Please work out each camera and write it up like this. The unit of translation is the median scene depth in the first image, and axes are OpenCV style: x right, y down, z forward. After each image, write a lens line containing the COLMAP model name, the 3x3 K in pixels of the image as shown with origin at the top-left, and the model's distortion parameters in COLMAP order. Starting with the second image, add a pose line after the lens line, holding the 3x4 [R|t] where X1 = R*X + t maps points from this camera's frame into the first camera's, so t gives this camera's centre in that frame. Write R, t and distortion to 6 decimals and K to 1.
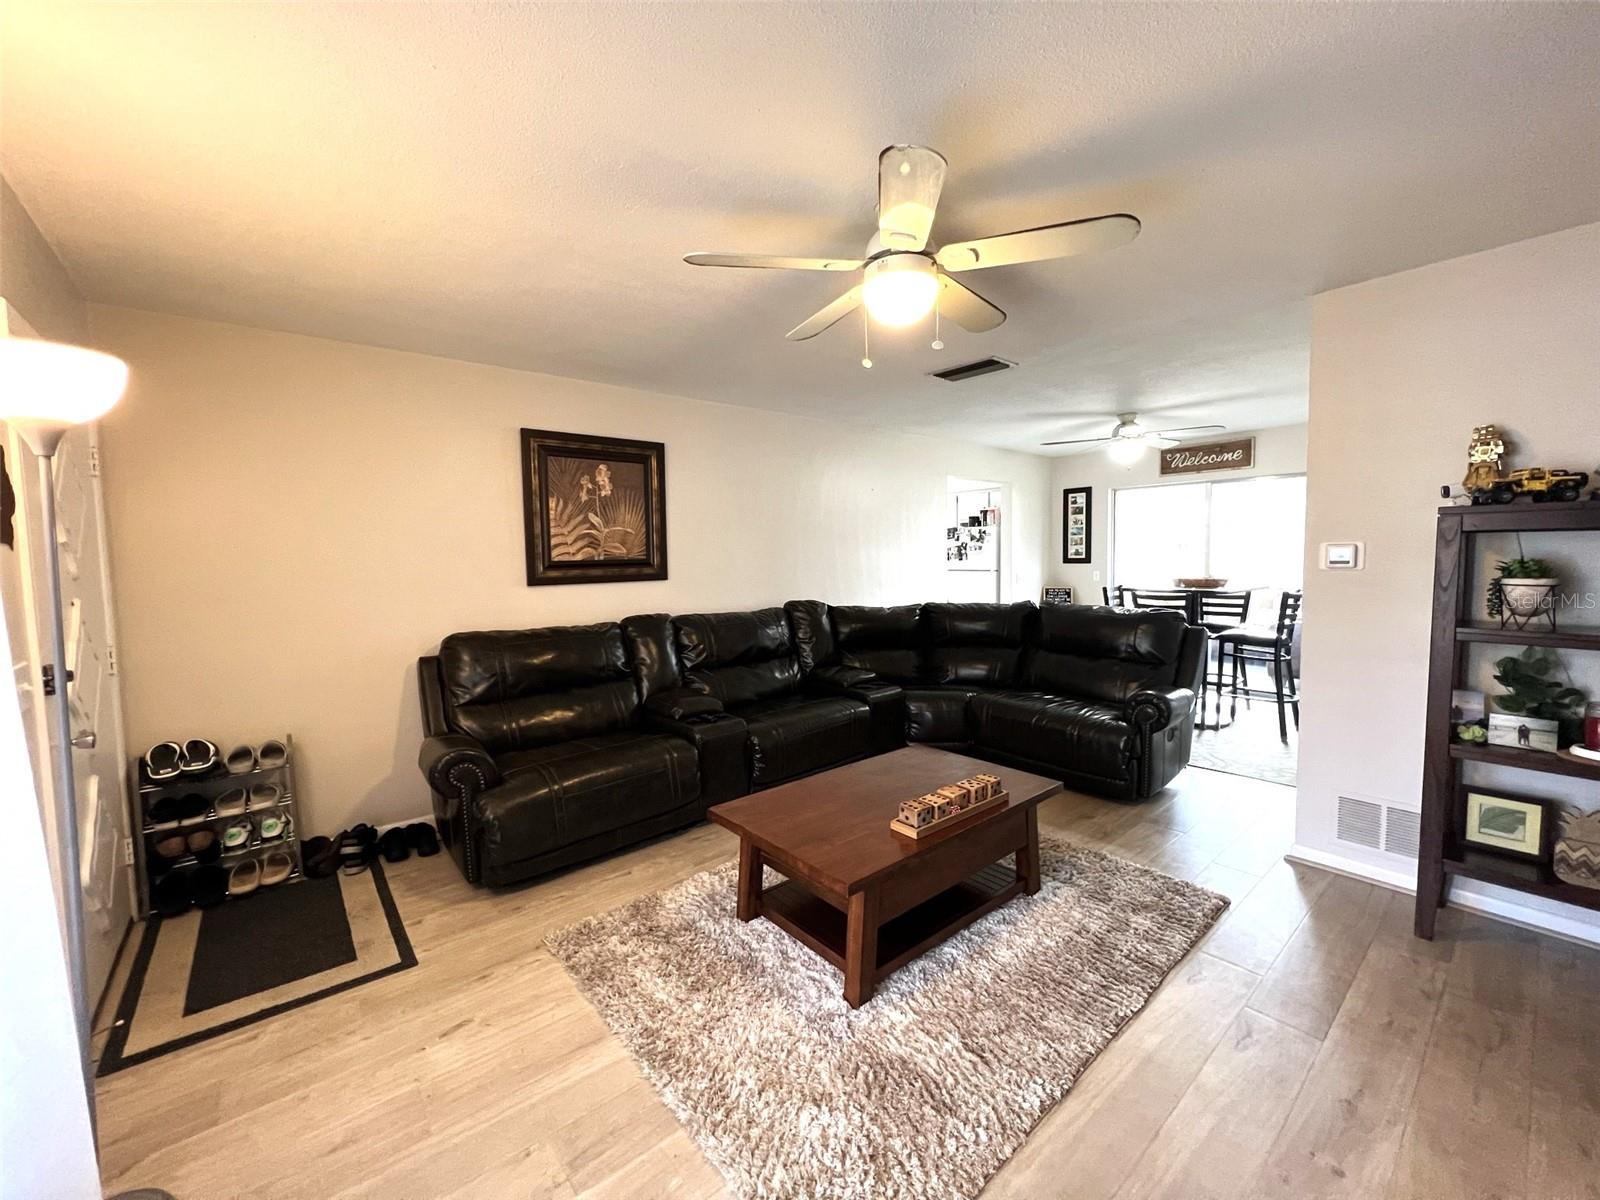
lens RADIAL K [[647.4, 0, 799.2], [0, 647.4, 601.5], [0, 0, 1]] dist [-0.002327, -0.000065]
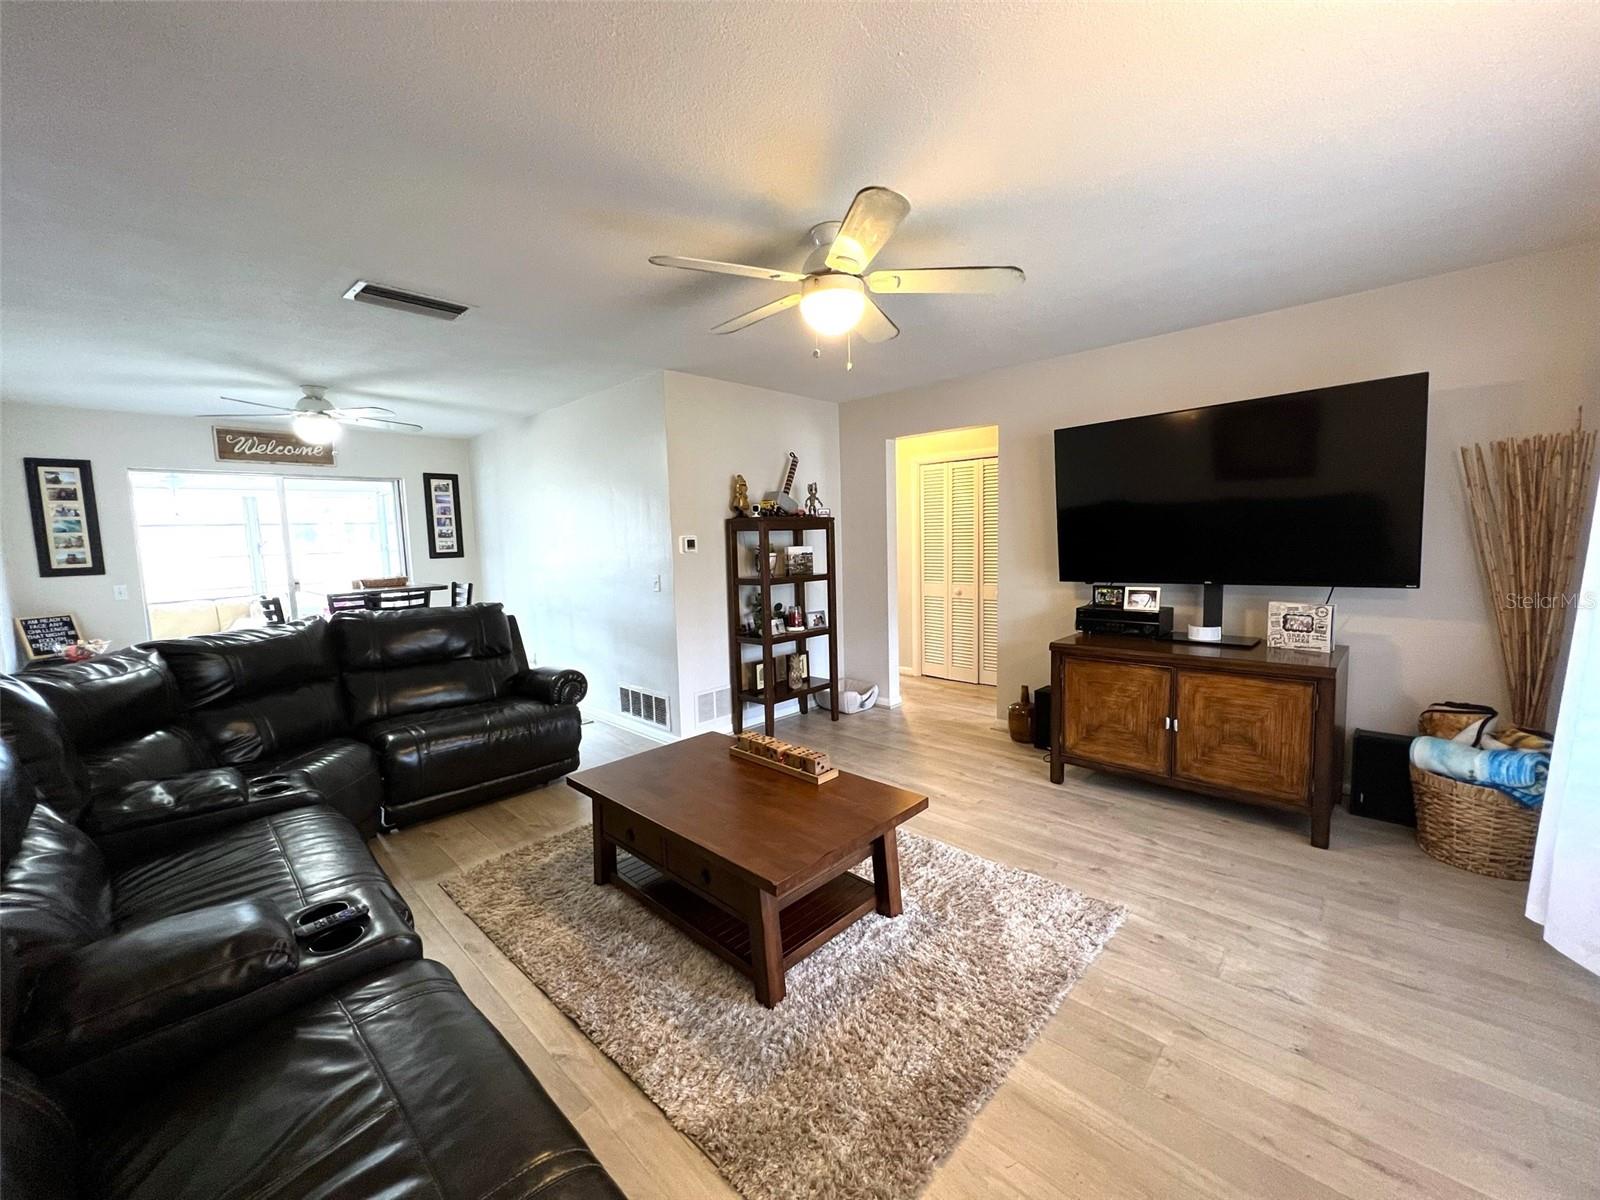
lens RADIAL K [[647.4, 0, 798.6], [0, 647.4, 595.1], [0, 0, 1]] dist [-0.002327, -0.000065]
pose [[-0.094438, -0.068805, 0.993150, -0.322058], [0.103405, 0.991535, 0.078526, -0.017590], [-0.990146, 0.110112, -0.086524, 0.383822]]
